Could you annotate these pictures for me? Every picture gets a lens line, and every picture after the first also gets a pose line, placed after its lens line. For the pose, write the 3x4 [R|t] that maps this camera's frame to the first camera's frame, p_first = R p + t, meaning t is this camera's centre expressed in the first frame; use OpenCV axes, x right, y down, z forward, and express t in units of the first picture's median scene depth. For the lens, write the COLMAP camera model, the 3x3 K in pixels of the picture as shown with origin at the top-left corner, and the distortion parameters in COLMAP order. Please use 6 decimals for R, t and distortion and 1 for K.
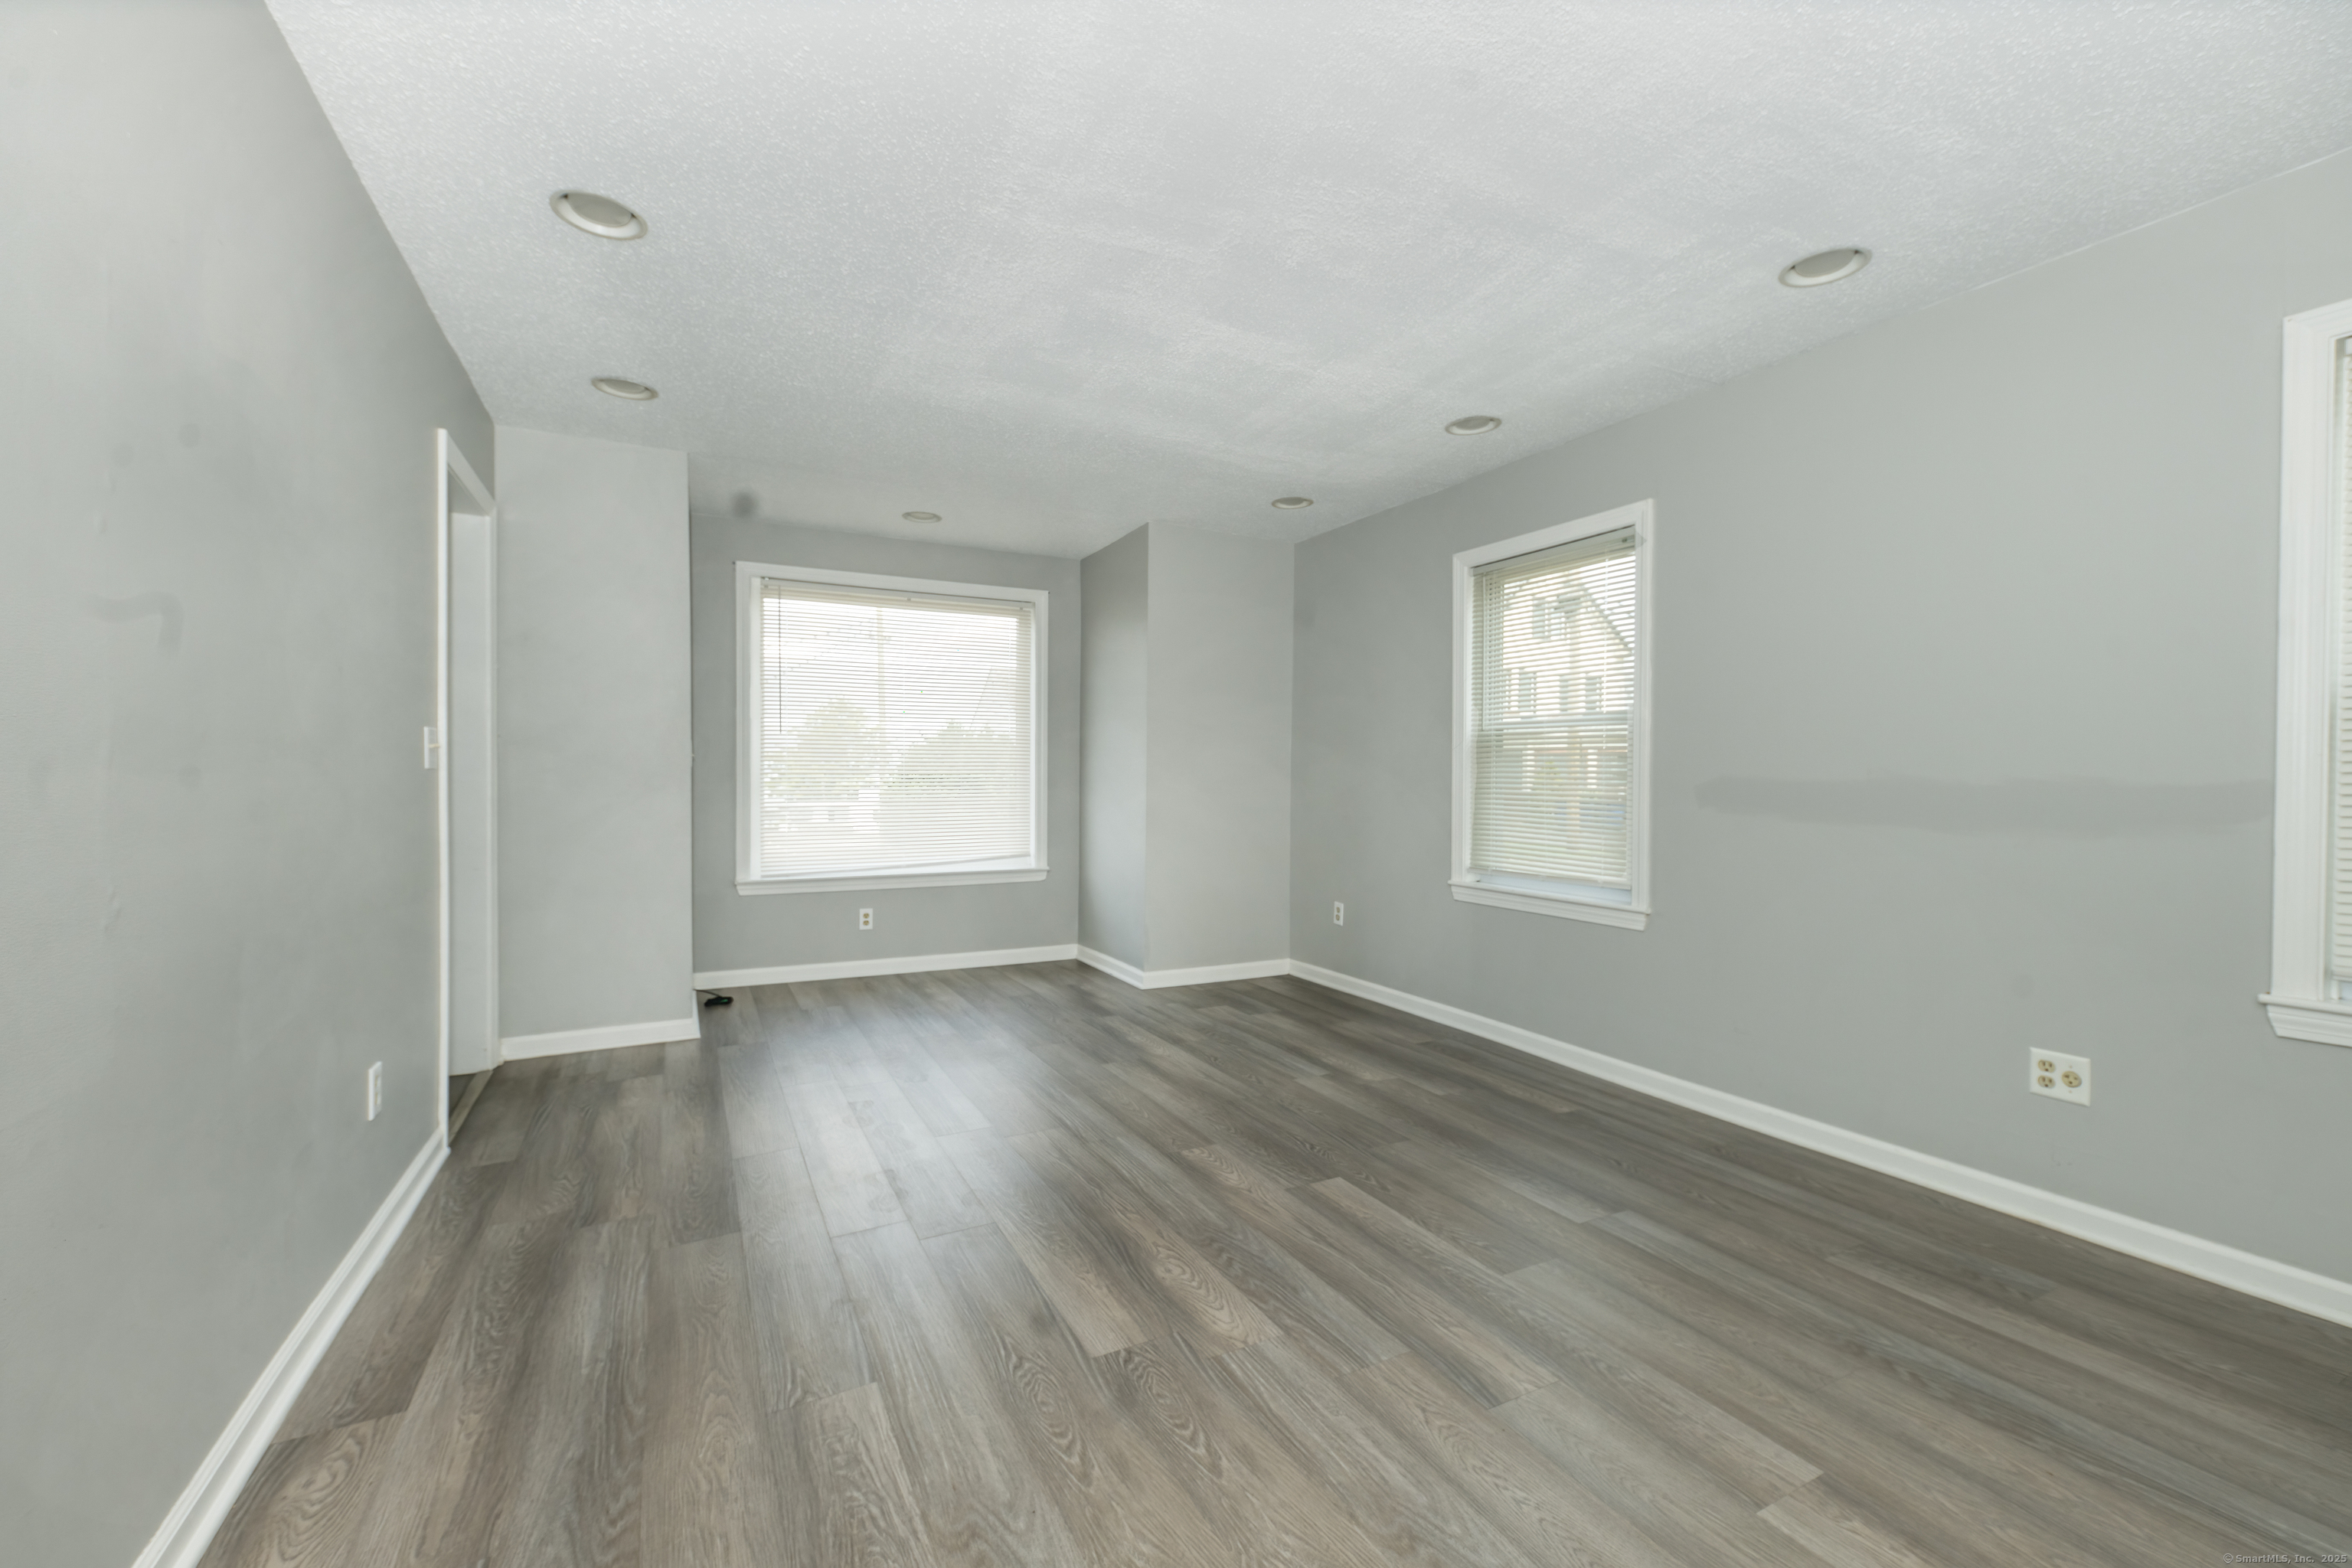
lens RADIAL K [[1025.0, 0, 1174.8], [0, 1025.0, 783.1], [0, 0, 1]] dist [-0.001180, -0.000564]
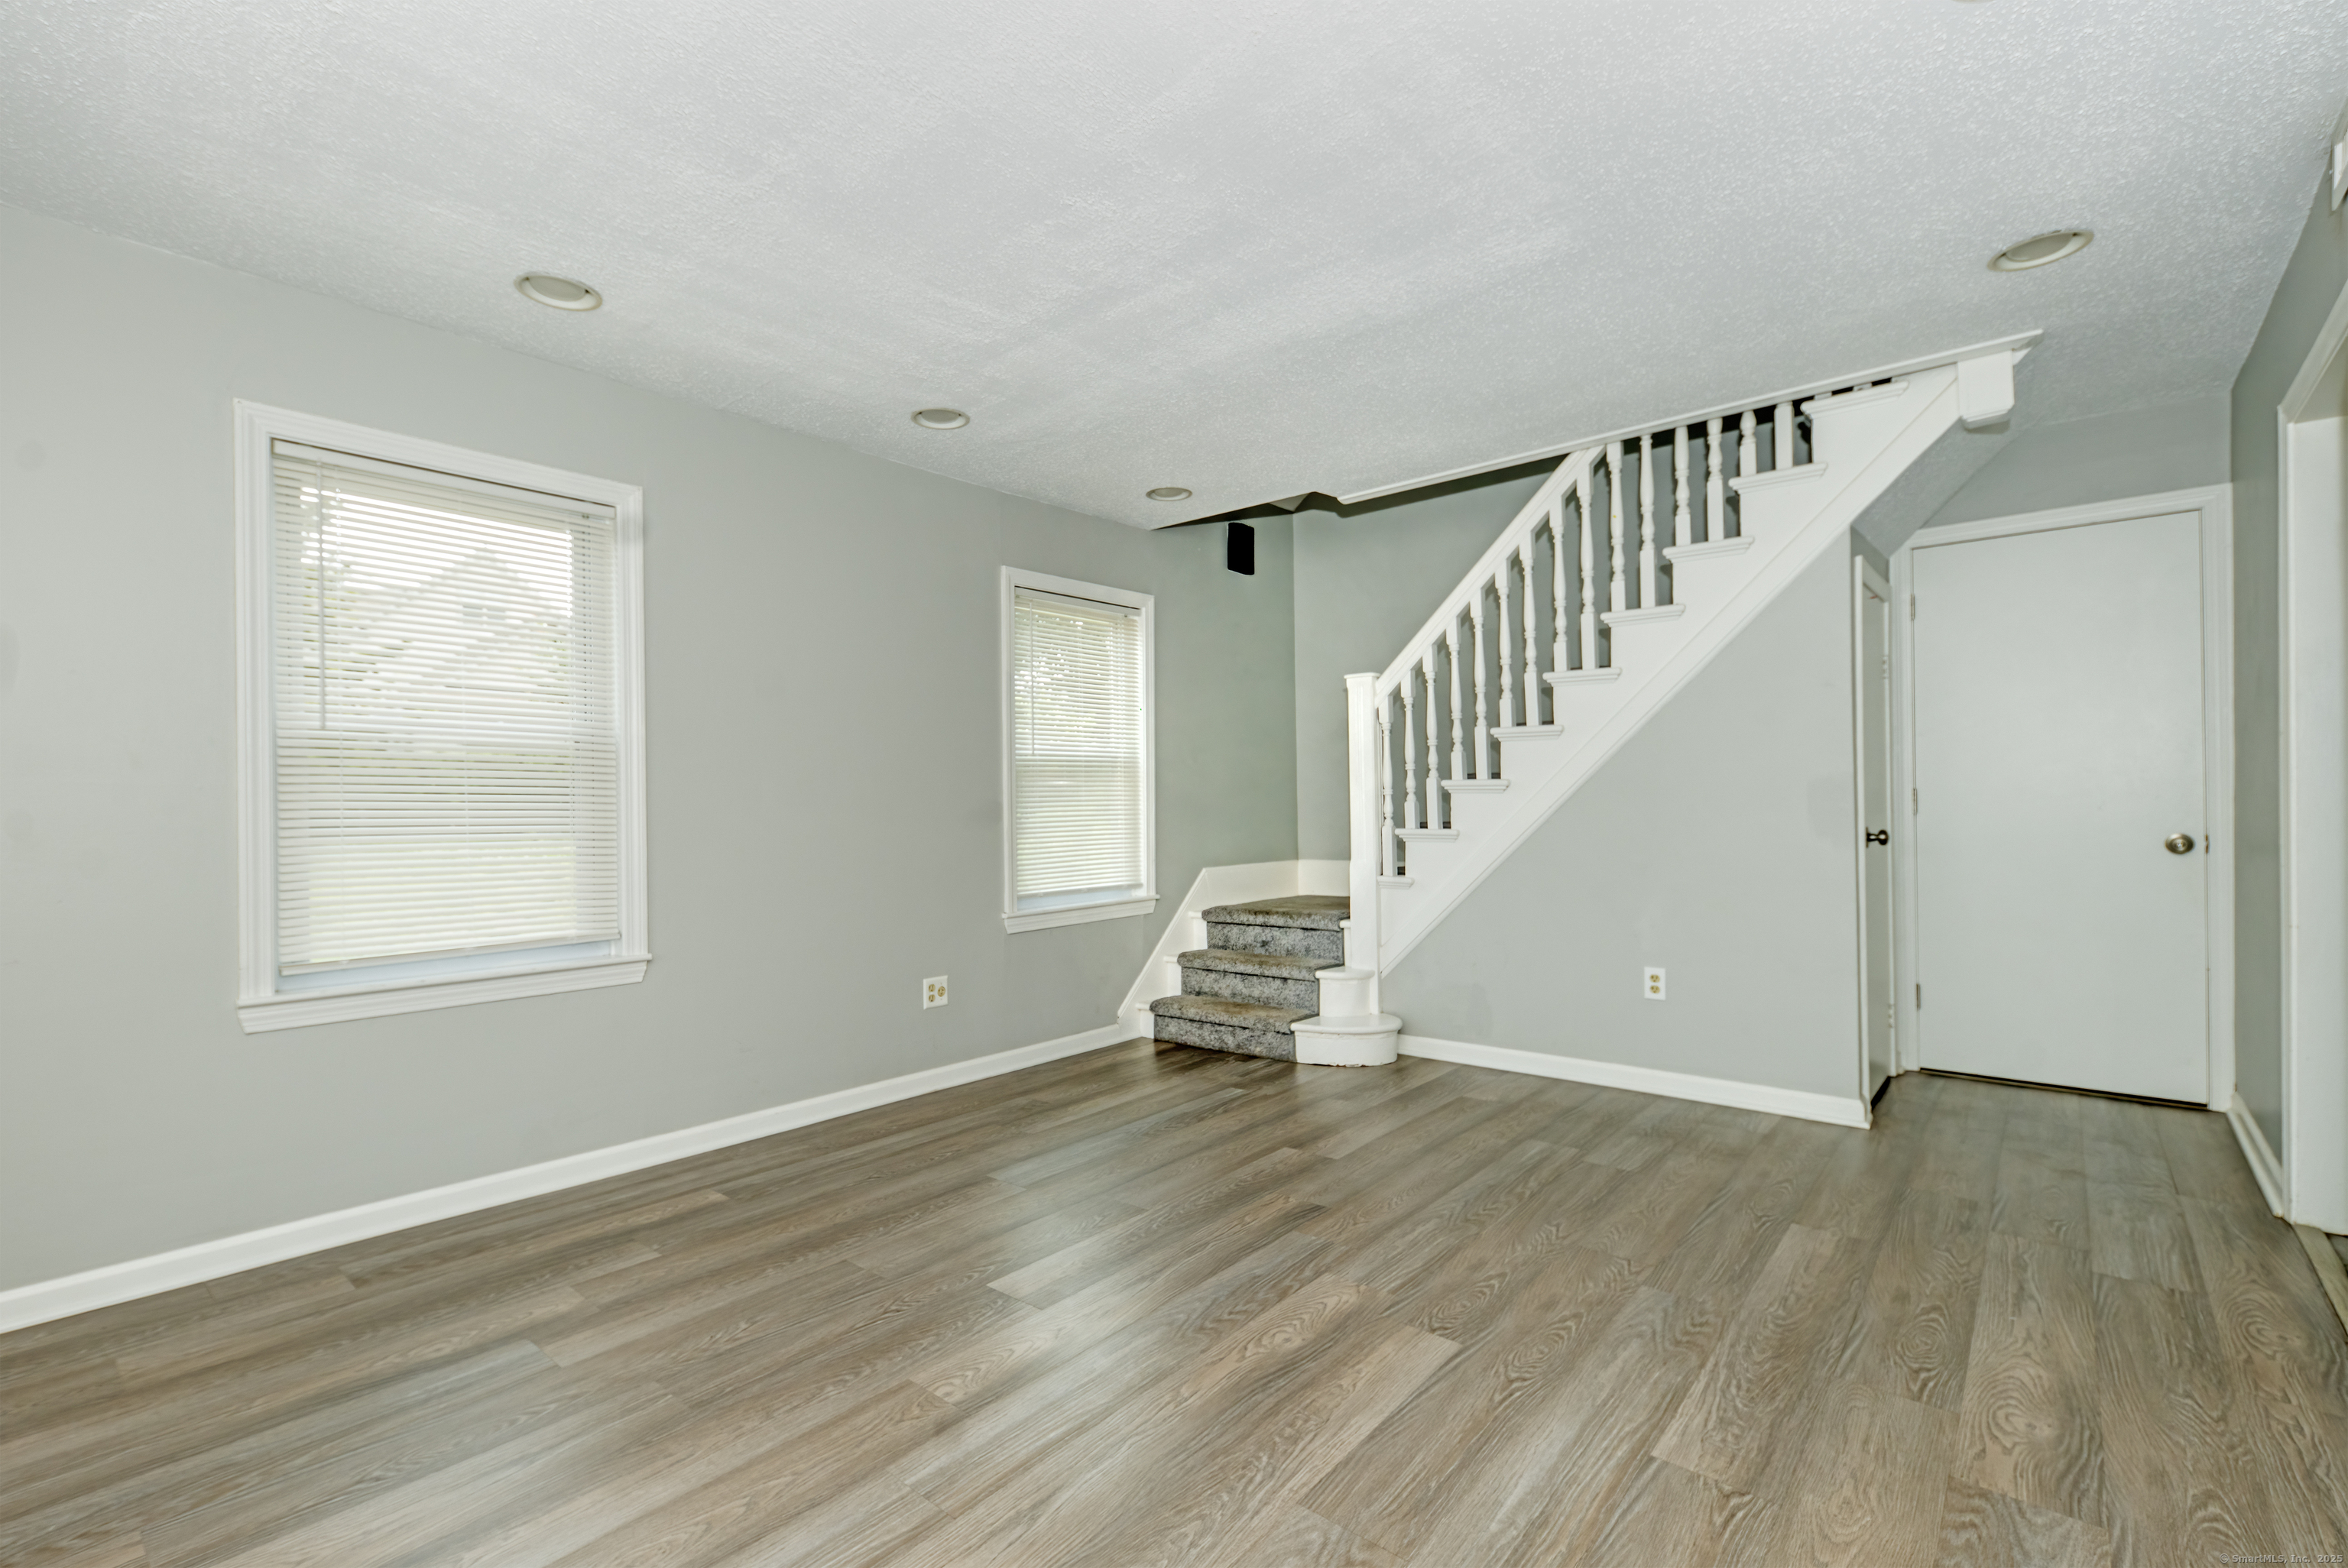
lens RADIAL K [[1009.0, 0, 1166.6], [0, 1009.0, 798.5], [0, 0, 1]] dist [0.001130, -0.001836]
pose [[-0.391777, 0.005359, 0.920044, -0.890782], [0.019080, 0.999815, 0.002302, -0.008335], [-0.919862, 0.018456, -0.391807, 1.626340]]
